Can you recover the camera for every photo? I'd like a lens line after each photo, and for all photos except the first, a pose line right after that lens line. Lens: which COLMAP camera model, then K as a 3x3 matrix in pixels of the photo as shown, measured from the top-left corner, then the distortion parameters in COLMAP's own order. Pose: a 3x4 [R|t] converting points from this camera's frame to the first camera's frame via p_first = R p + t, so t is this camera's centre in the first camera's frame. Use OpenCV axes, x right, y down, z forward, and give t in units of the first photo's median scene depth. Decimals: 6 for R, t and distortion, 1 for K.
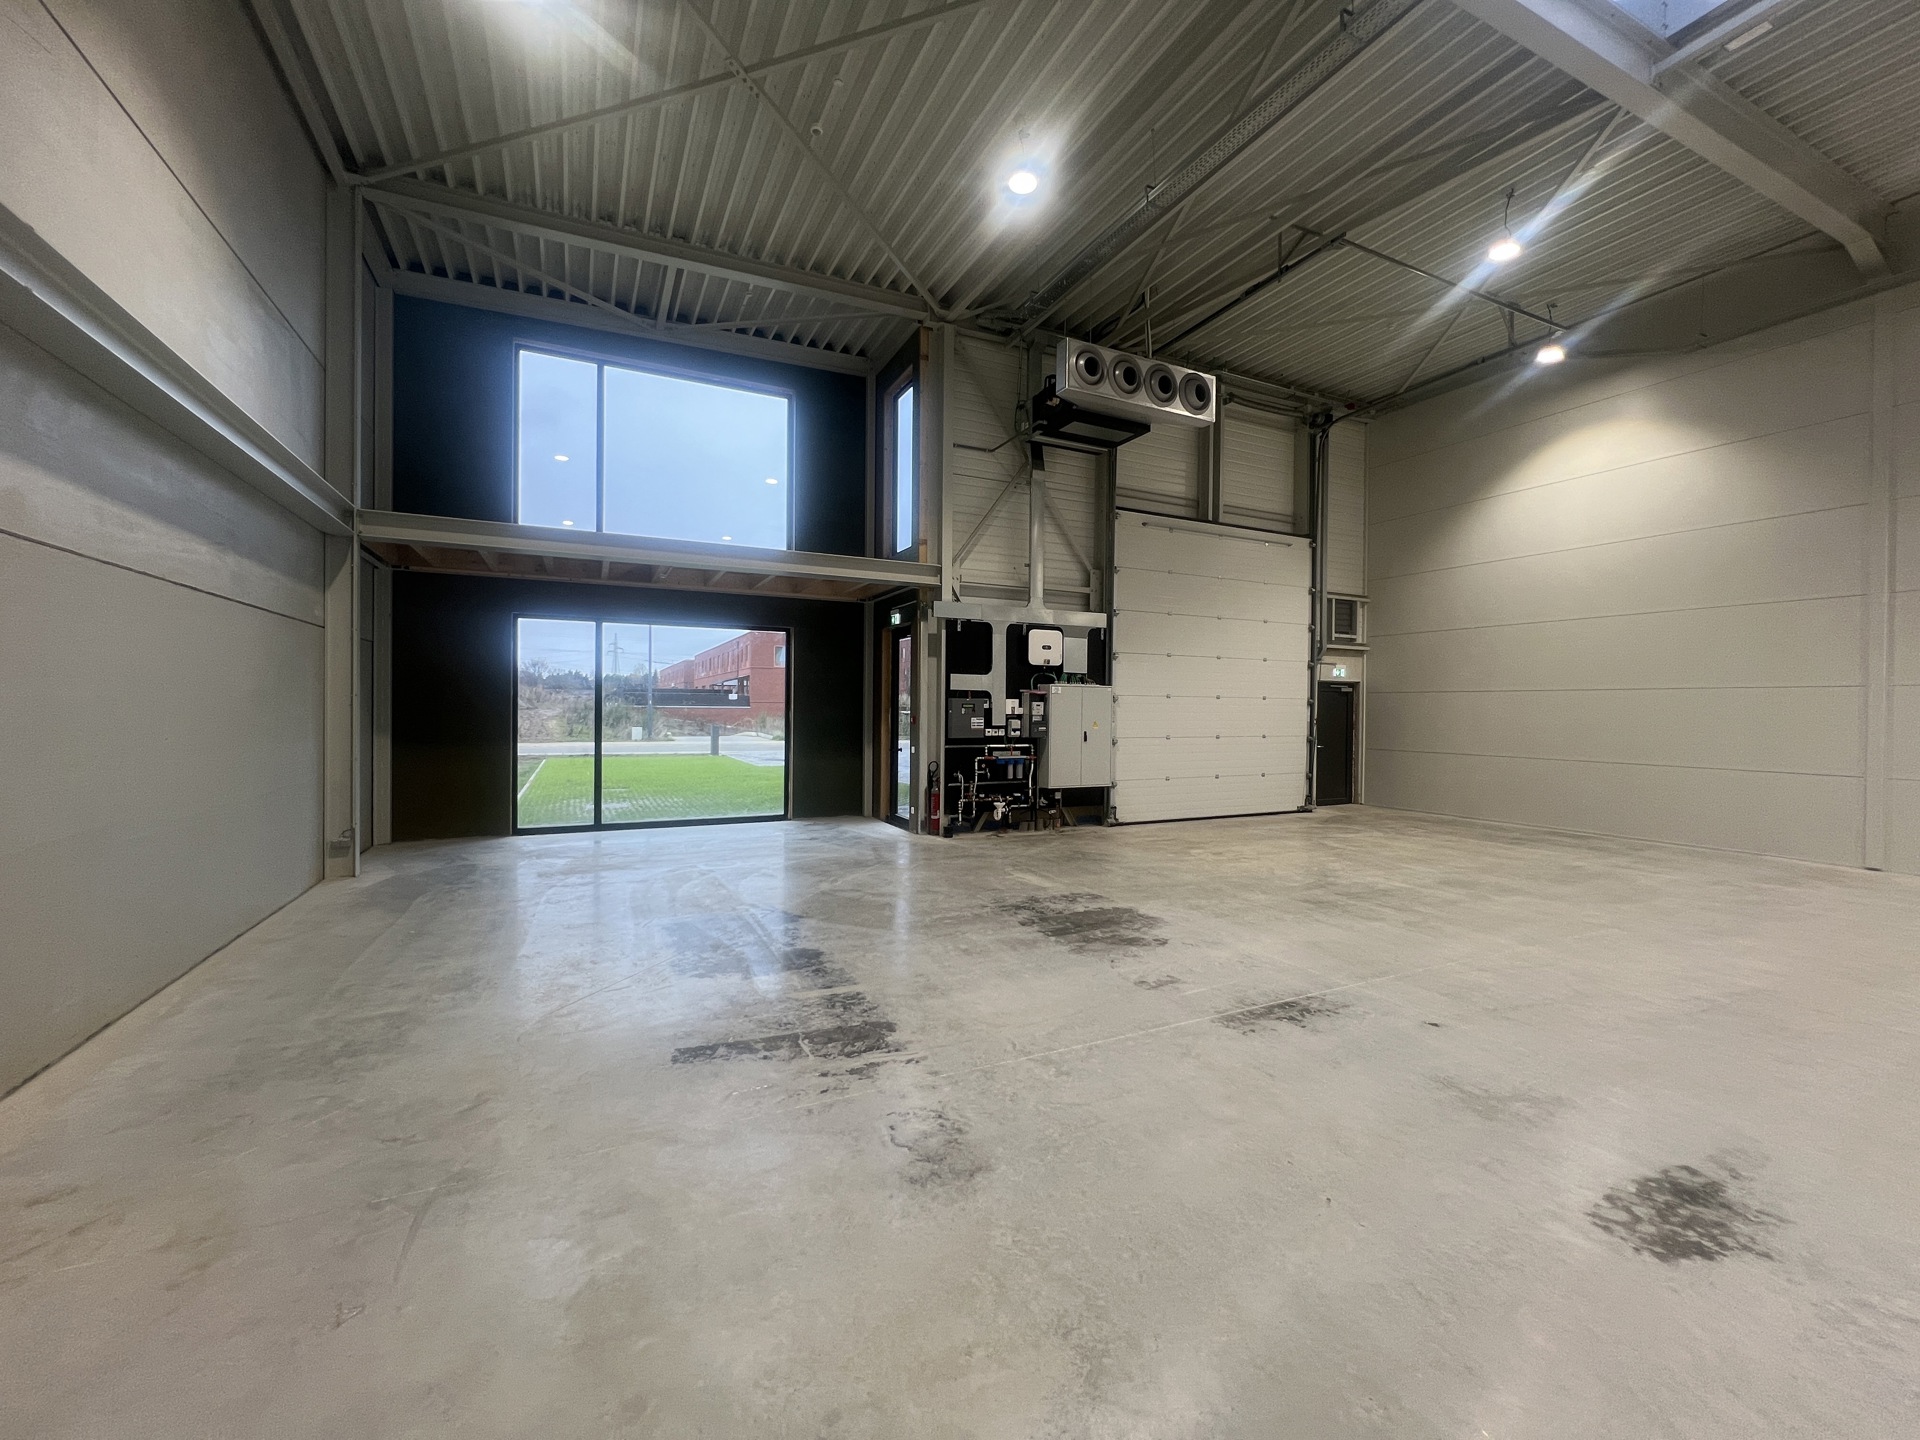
lens RADIAL K [[790.1, 0, 947.9], [0, 790.1, 737.9], [0, 0, 1]] dist [0.000062, 0.000099]
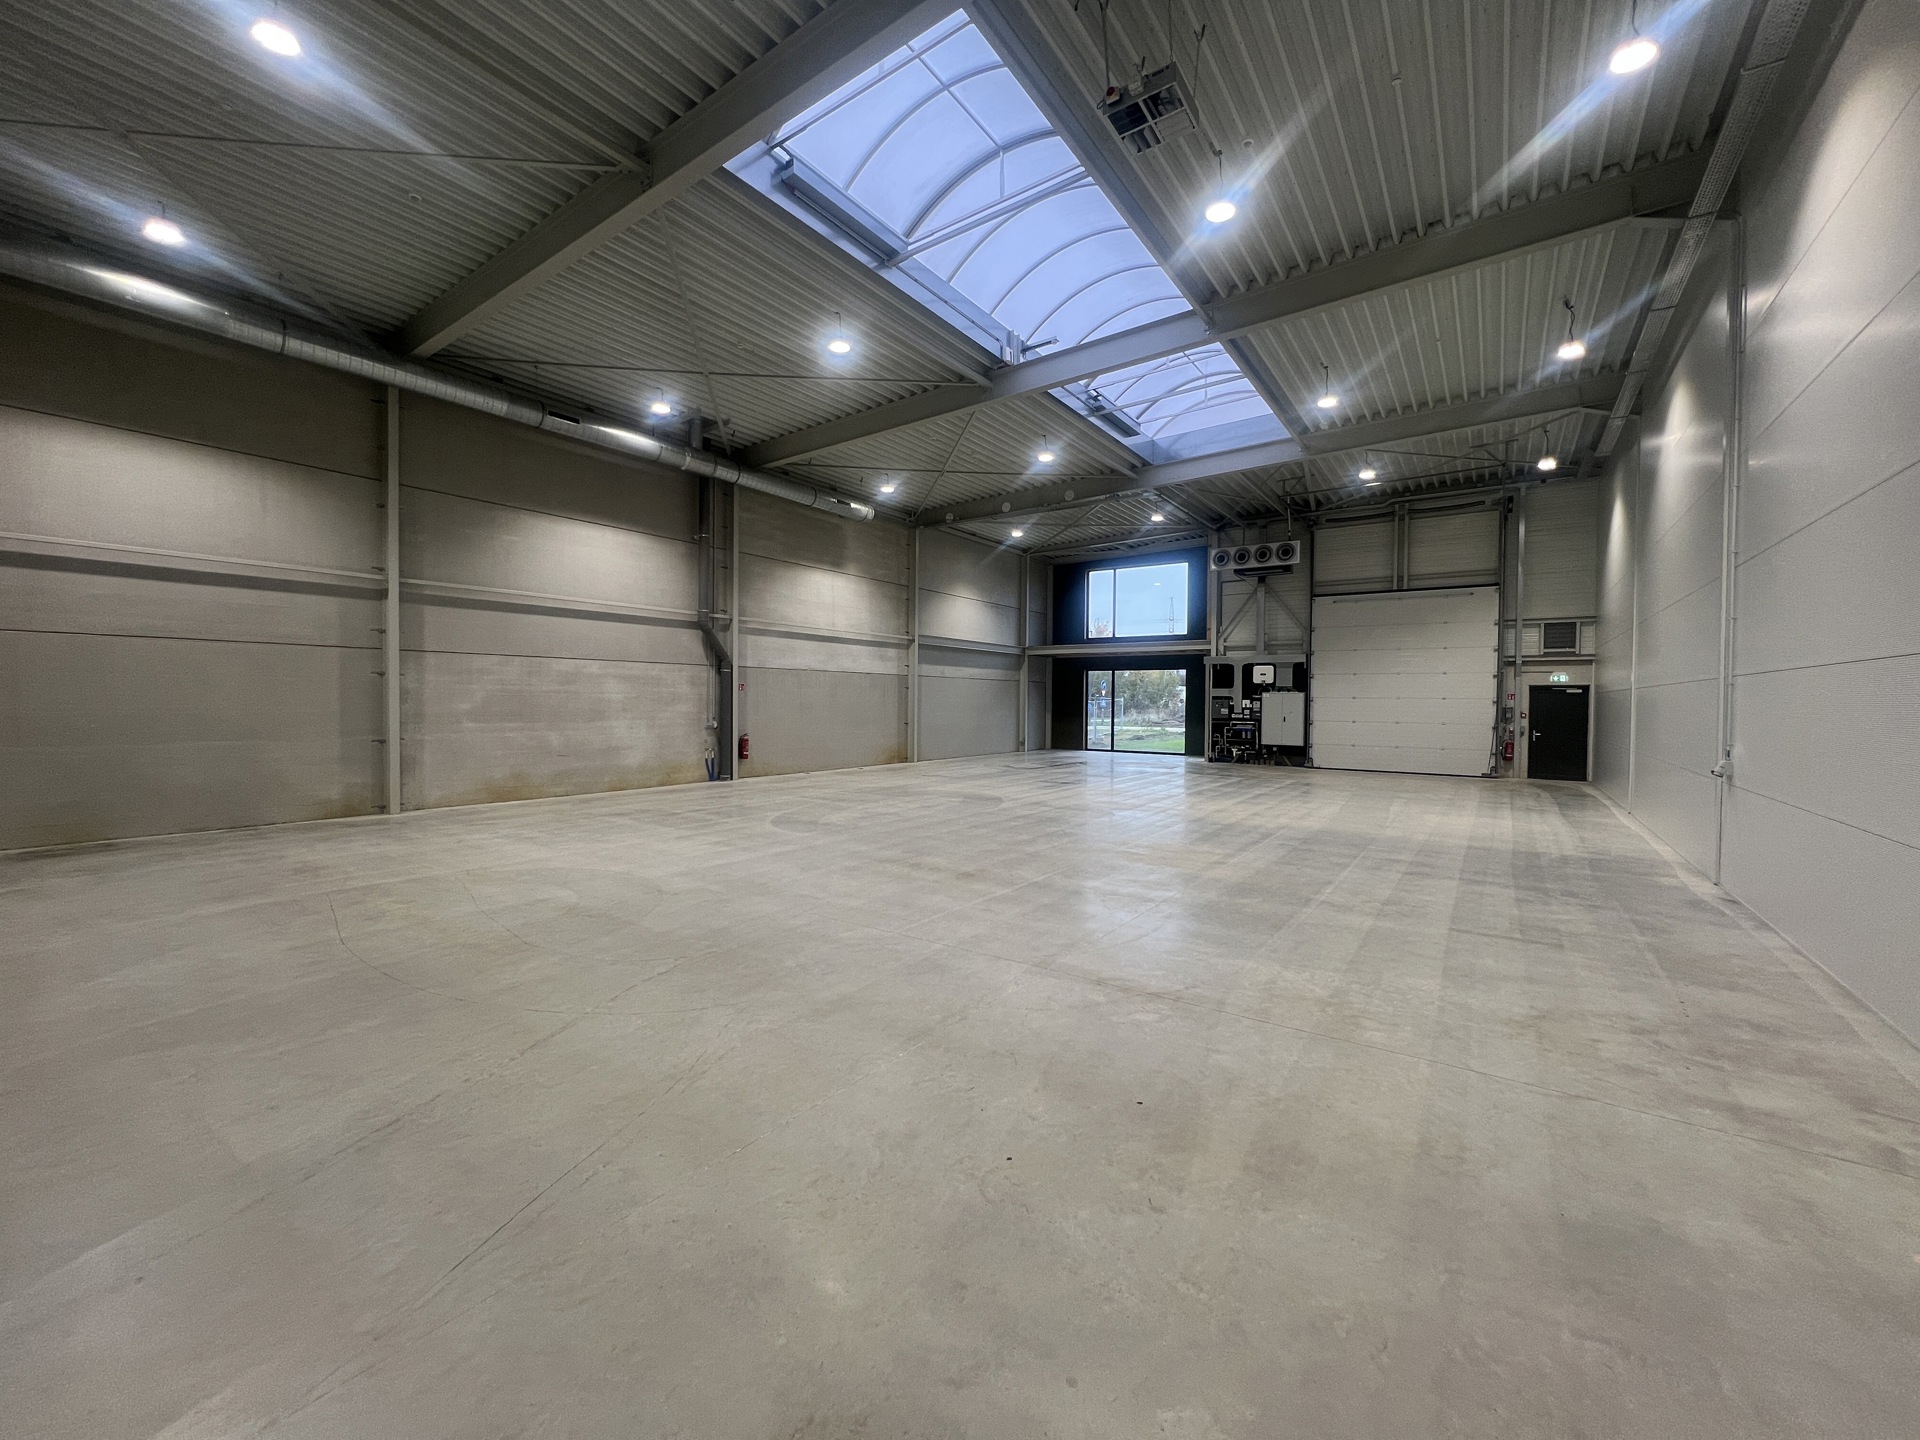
lens RADIAL K [[745.8, 0, 965.9], [0, 745.8, 732.3], [0, 0, 1]] dist [-0.000331, -0.000365]
pose [[0.484308, 0.031922, -0.874315, 1.418584], [-0.040472, 0.999082, 0.014059, 0.037442], [0.873961, 0.028576, 0.485155, -0.584593]]
